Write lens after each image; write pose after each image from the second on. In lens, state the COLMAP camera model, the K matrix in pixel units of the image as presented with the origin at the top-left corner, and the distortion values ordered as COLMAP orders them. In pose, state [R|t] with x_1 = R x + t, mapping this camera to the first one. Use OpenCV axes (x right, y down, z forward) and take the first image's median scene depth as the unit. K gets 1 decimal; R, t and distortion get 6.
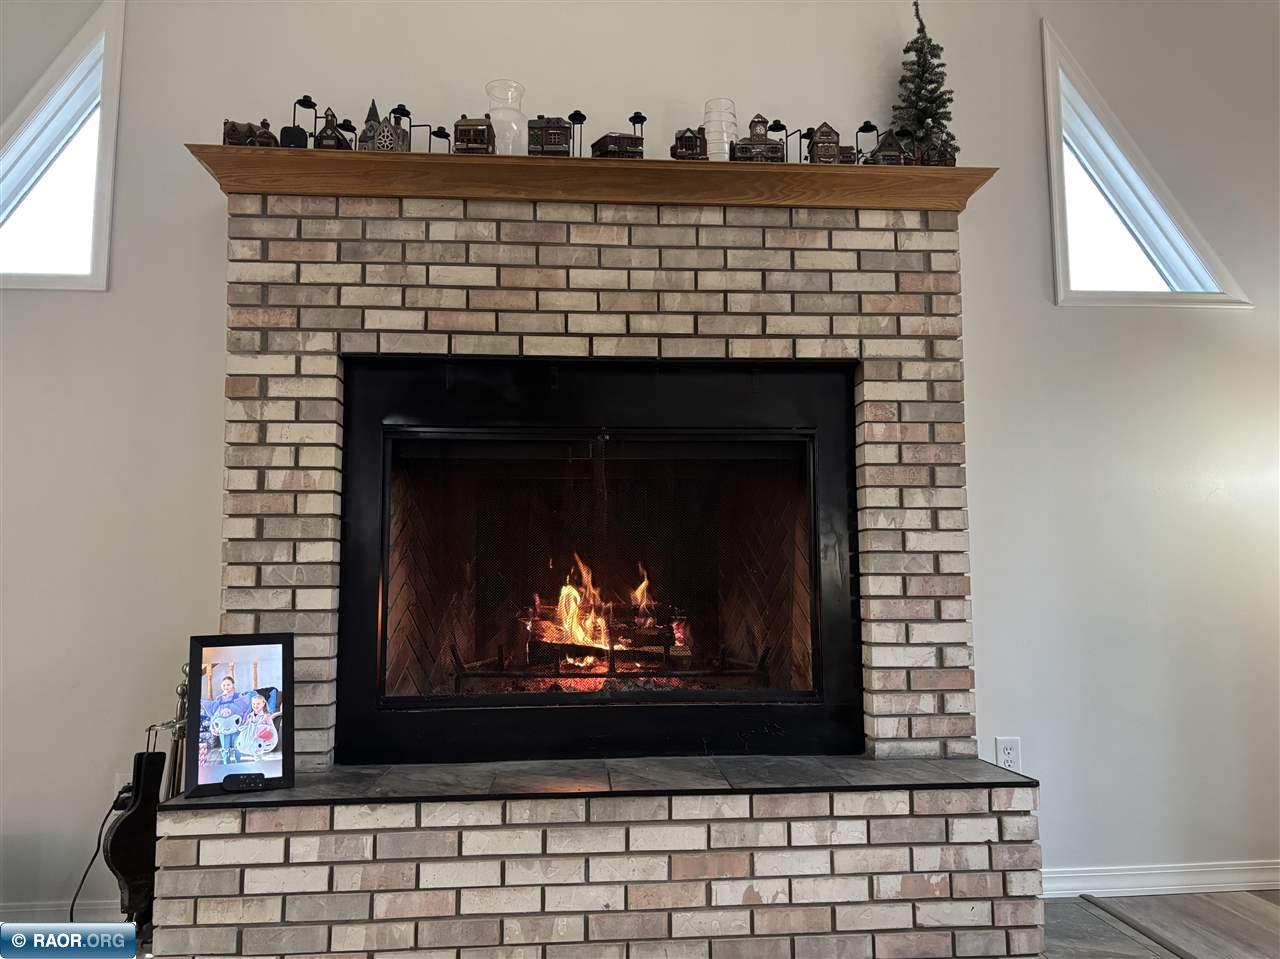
lens RADIAL K [[979.5, 0, 641.8], [0, 979.5, 483.0], [0, 0, 1]] dist [0.033548, -0.043495]
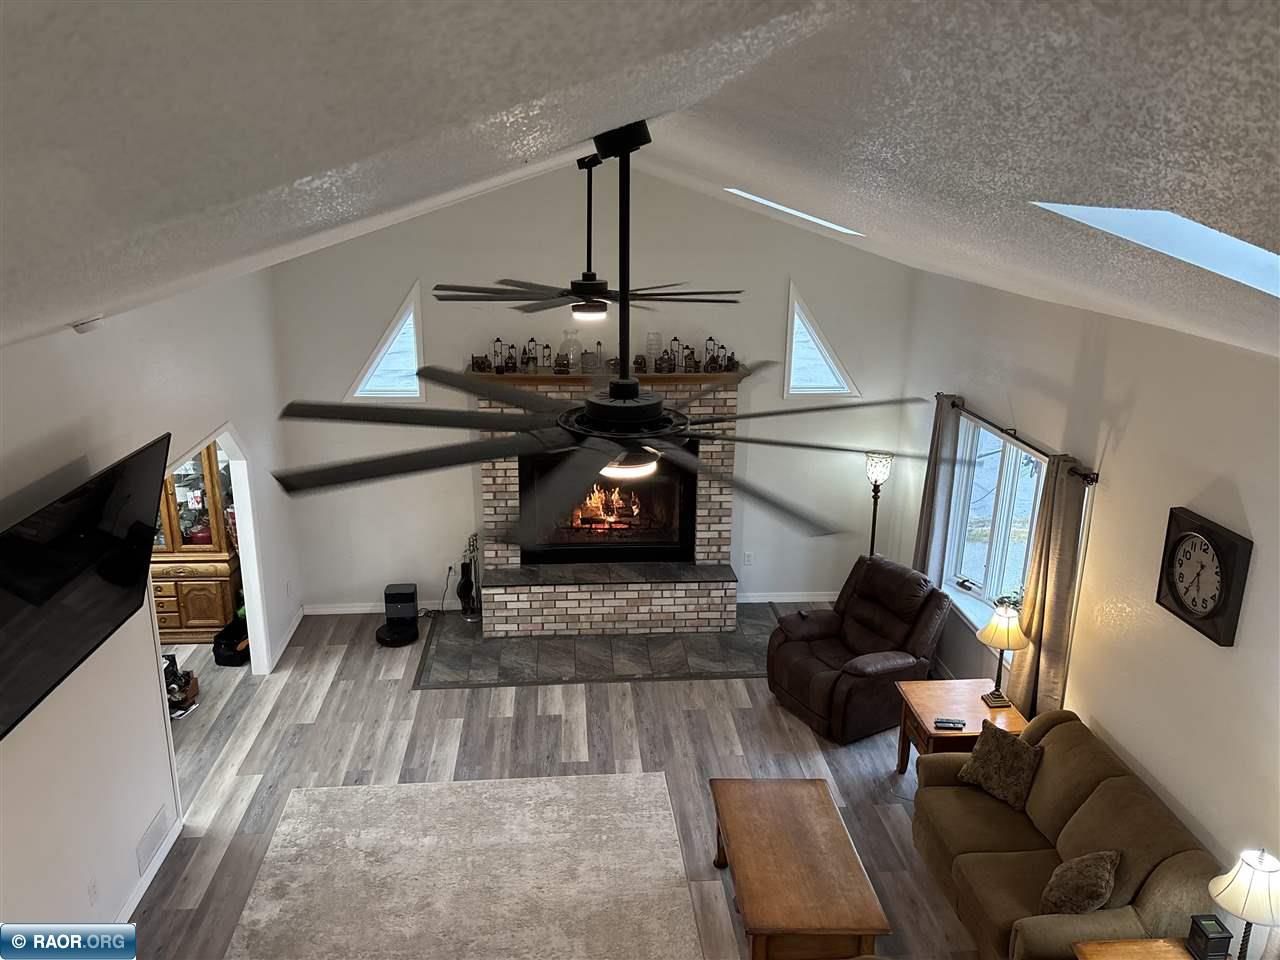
lens RADIAL K [[979.5, 0, 639.6], [0, 979.5, 477.2], [0, 0, 1]] dist [0.033548, -0.043495]
pose [[0.999844, 0.016996, 0.004854, 0.040796], [-0.017569, 0.925445, 0.378474, -1.122288], [0.001940, -0.378501, 0.925599, -1.717361]]
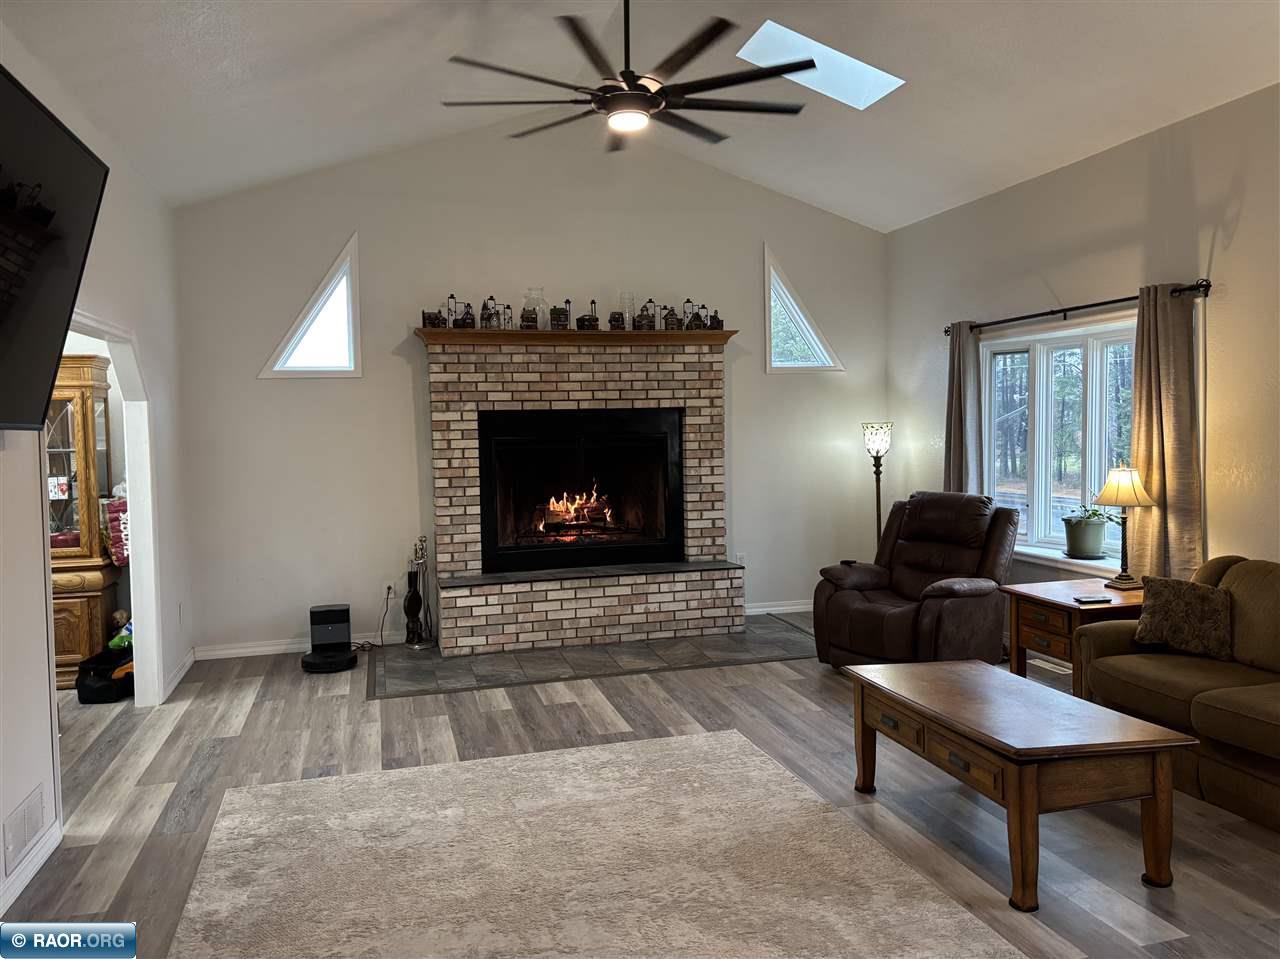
lens RADIAL K [[979.5, 0, 642.1], [0, 979.5, 473.0], [0, 0, 1]] dist [0.033548, -0.043495]
pose [[0.982769, -0.024168, 0.183251, -0.354080], [-0.002036, 0.989940, 0.141474, -0.322375], [-0.184826, -0.139409, 0.972833, -1.467767]]
